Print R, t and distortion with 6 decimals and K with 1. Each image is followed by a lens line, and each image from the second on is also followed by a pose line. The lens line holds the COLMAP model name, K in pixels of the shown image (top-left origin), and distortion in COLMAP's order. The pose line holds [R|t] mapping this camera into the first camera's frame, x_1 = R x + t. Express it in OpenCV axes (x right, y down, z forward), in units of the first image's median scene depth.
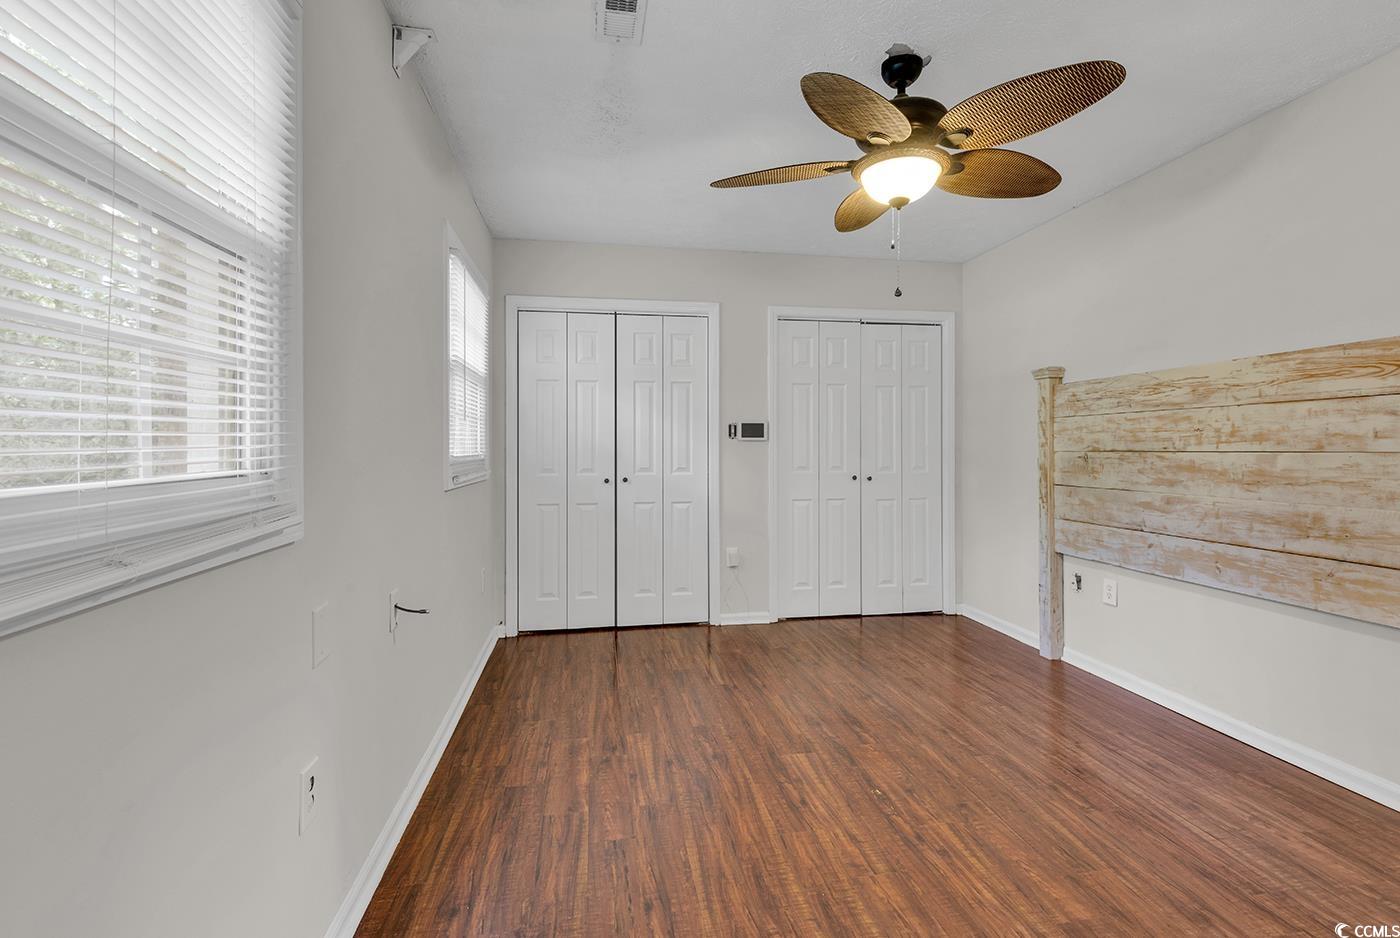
lens RADIAL K [[637.2, 0, 702.8], [0, 637.2, 443.0], [0, 0, 1]] dist [0.004567, 0.000211]
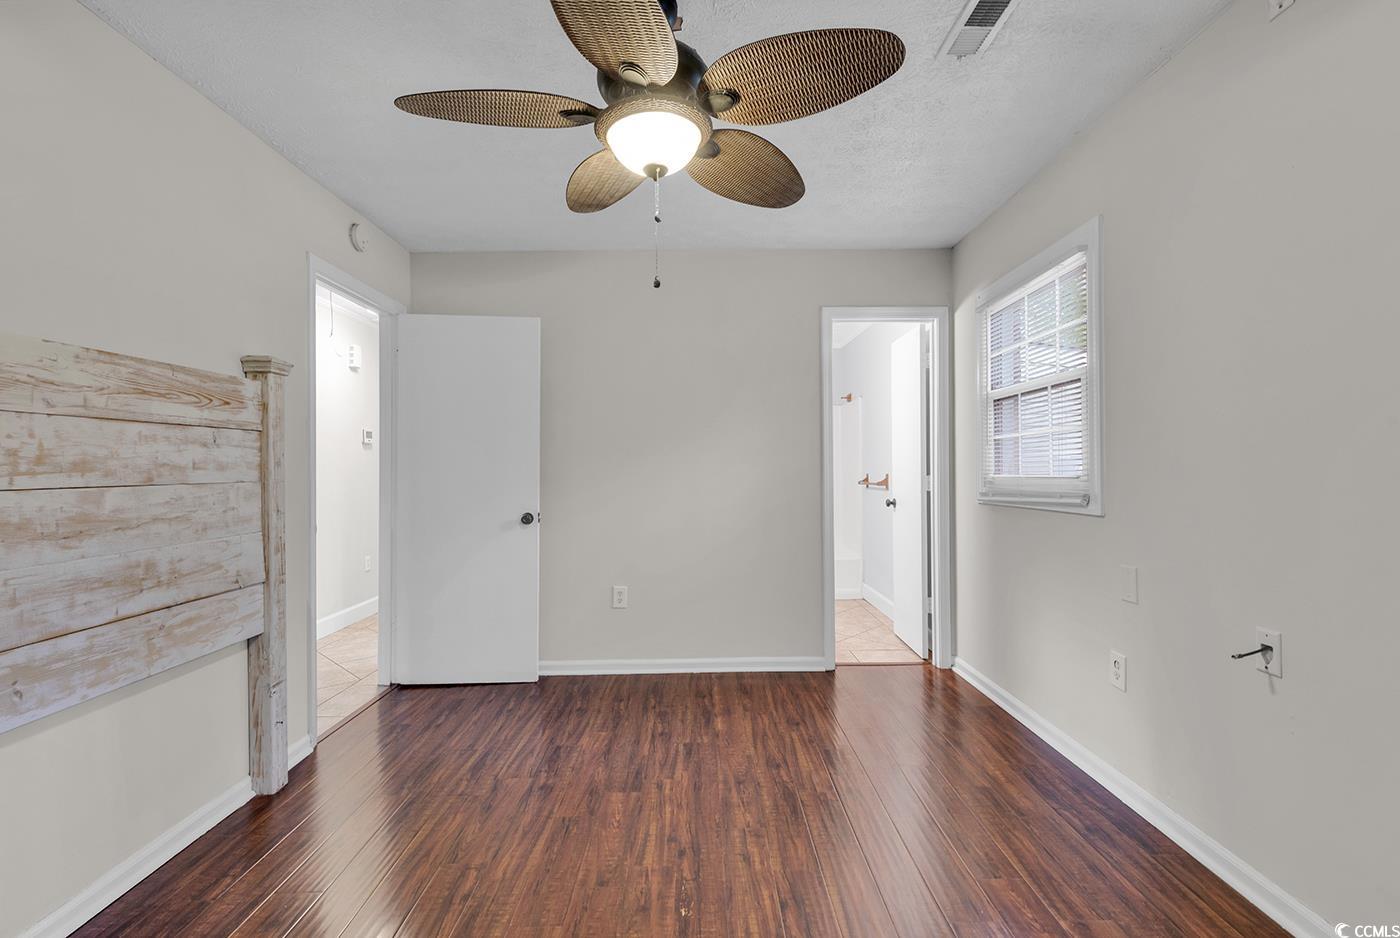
lens RADIAL K [[633.0, 0, 718.6], [0, 633.0, 478.0], [0, 0, 1]] dist [0.002638, 0.000211]
pose [[-0.990413, 0.014206, 0.137406, 0.112249], [0.015640, 0.999834, 0.009366, 0.008330], [-0.137250, 0.011425, -0.990470, 1.670416]]
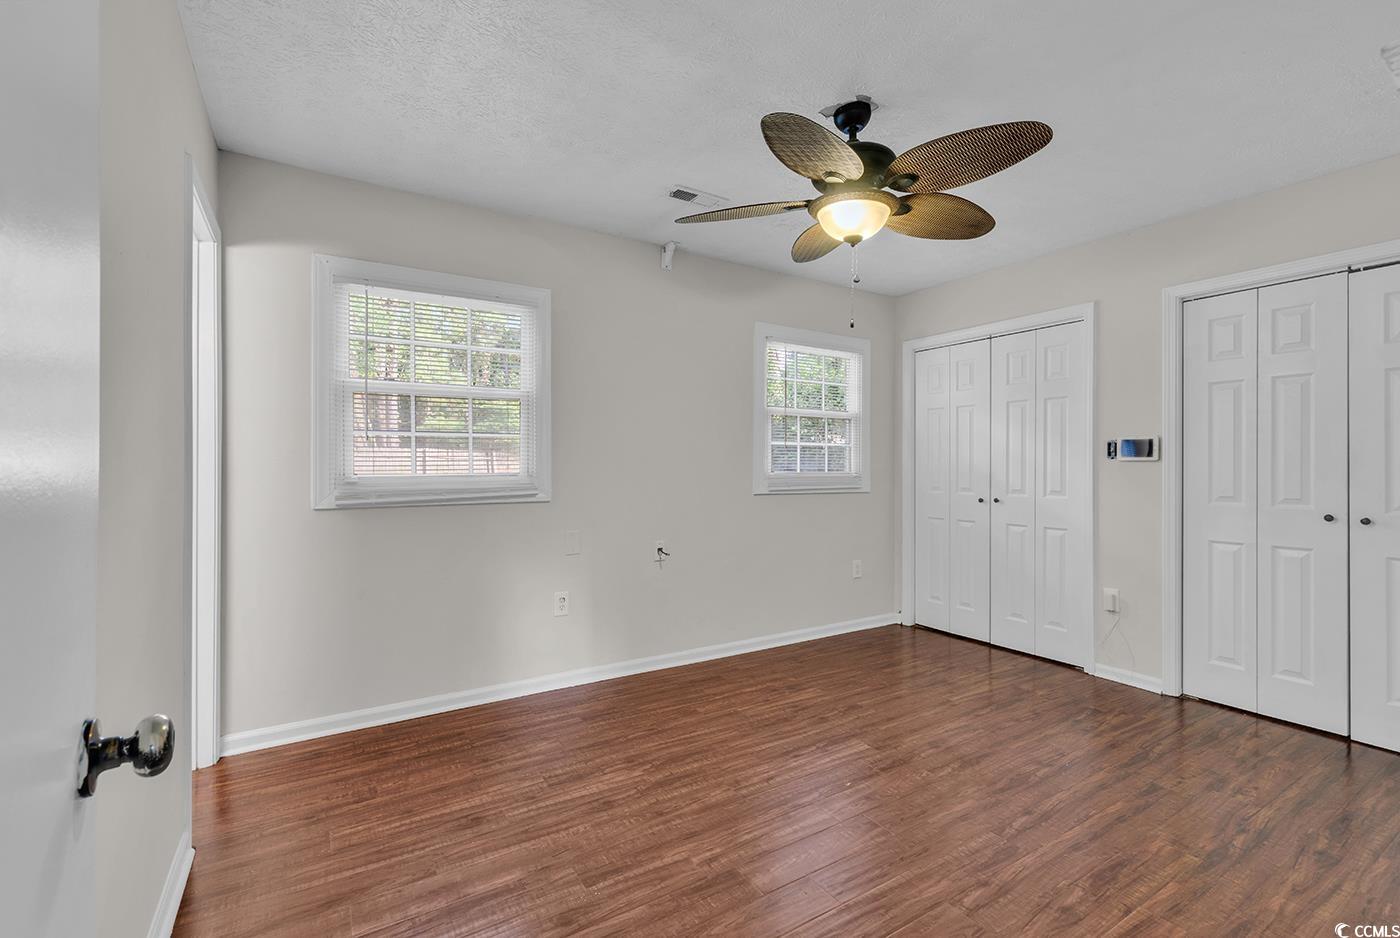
lens RADIAL K [[616.9, 0, 700.0], [0, 616.9, 469.0], [0, 0, 1]] dist [0.002041, -0.000072]
pose [[0.382529, 0.007159, -0.923916, 1.090431], [-0.001018, 0.999973, 0.007327, 0.002339], [0.923943, -0.001862, 0.382526, 0.347009]]
